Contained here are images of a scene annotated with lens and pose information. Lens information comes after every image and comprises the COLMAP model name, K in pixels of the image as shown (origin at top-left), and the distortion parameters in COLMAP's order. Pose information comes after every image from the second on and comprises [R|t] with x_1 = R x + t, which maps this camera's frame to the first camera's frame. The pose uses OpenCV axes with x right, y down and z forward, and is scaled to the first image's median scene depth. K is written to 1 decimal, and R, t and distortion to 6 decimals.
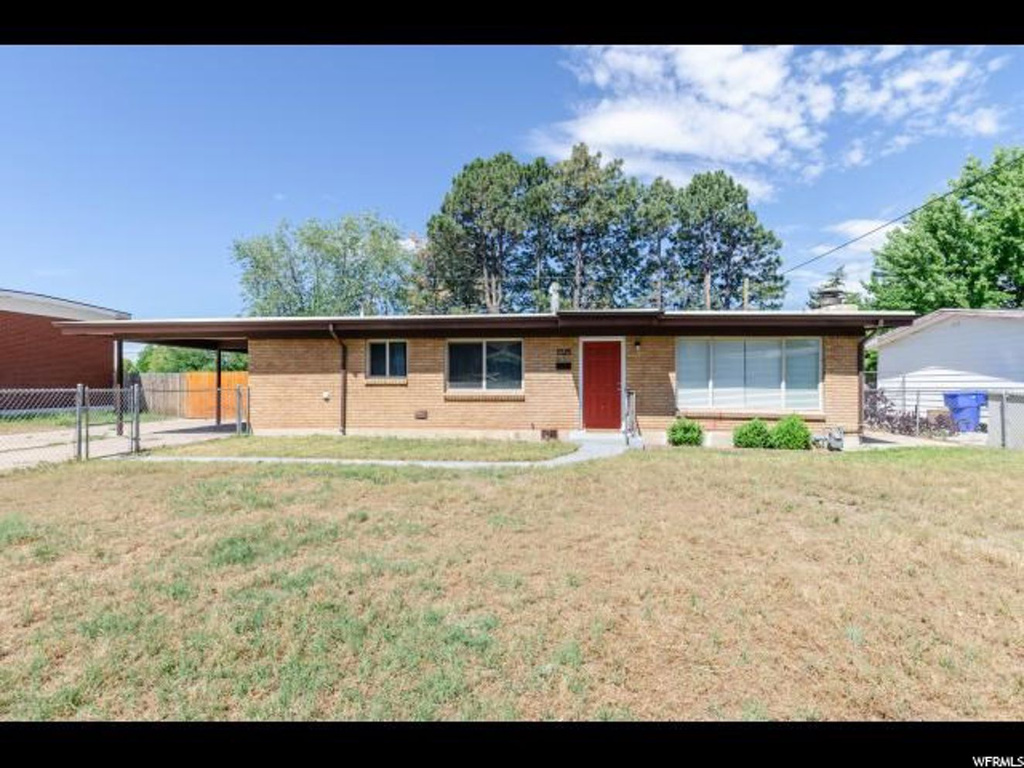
lens RADIAL K [[542.8, 0, 511.8], [0, 542.8, 384.7], [0, 0, 1]] dist [-0.003092, -0.000734]
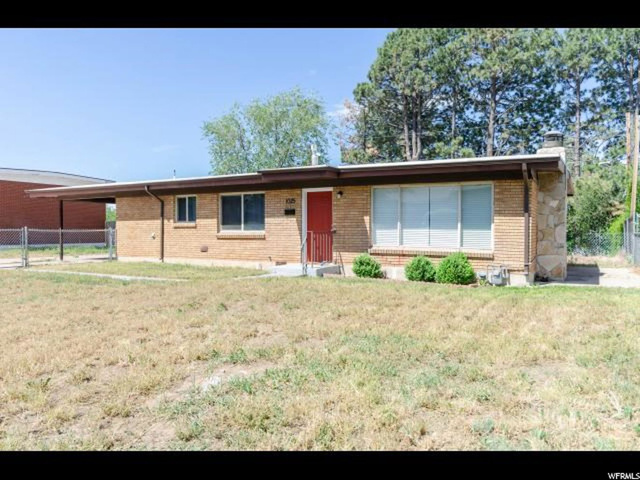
lens RADIAL K [[505.0, 0, 320.0], [0, 505.0, 237.1], [0, 0, 1]] dist [-0.003866, 0.003775]
pose [[0.911869, 0.004795, -0.410453, 0.627178], [-0.000353, 0.999941, 0.010899, 0.011036], [0.410481, -0.009794, 0.911817, -0.051708]]
